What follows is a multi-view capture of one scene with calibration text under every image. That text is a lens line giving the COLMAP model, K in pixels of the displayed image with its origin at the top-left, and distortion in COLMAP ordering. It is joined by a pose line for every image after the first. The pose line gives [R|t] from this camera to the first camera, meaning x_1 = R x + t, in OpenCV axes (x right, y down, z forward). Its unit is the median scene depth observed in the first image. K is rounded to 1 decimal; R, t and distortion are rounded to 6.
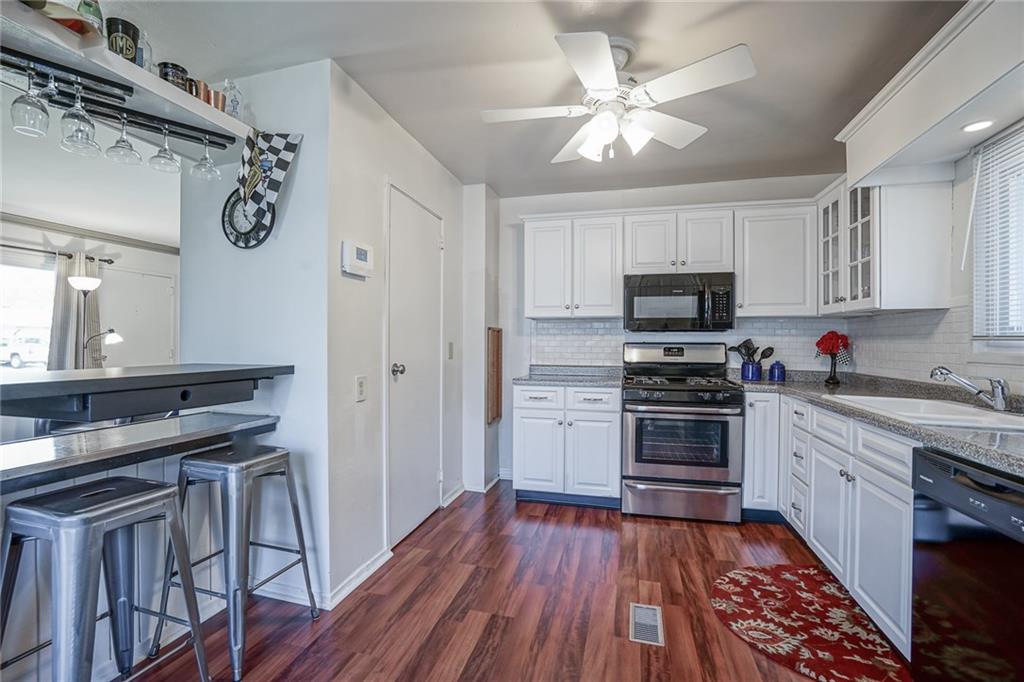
lens RADIAL K [[474.3, 0, 501.8], [0, 474.3, 344.9], [0, 0, 1]] dist [-0.043712, 0.015045]
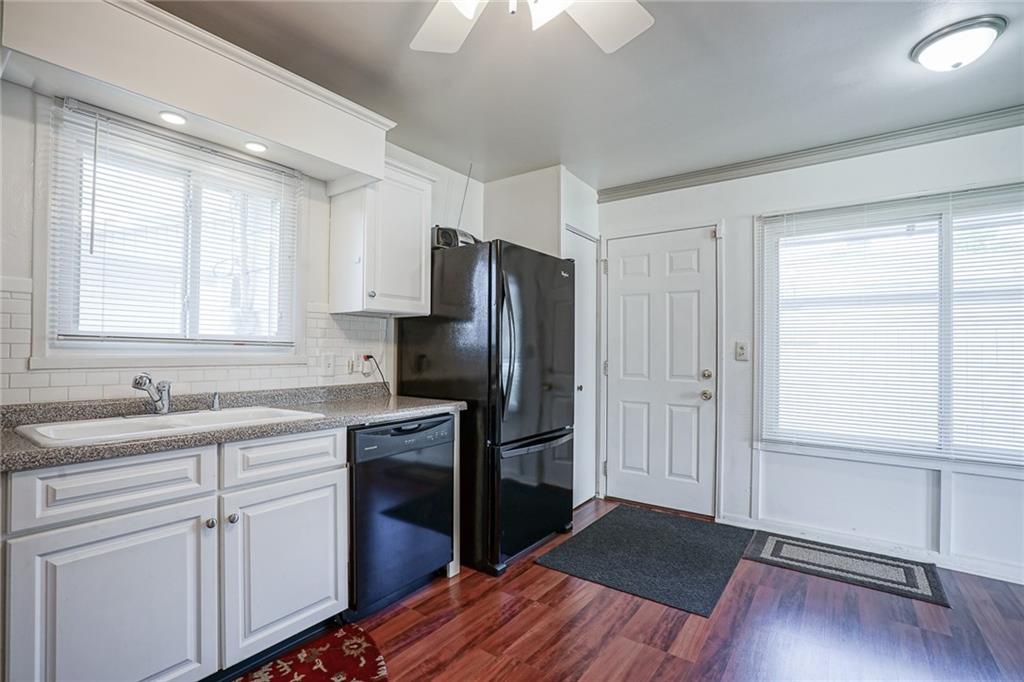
lens RADIAL K [[474.3, 0, 498.7], [0, 474.3, 344.3], [0, 0, 1]] dist [-0.043712, 0.015045]
pose [[-0.927514, -0.004550, 0.373760, 0.026373], [-0.009324, 0.999896, -0.010966, -0.000831], [-0.373672, -0.013656, -0.927460, 1.020246]]
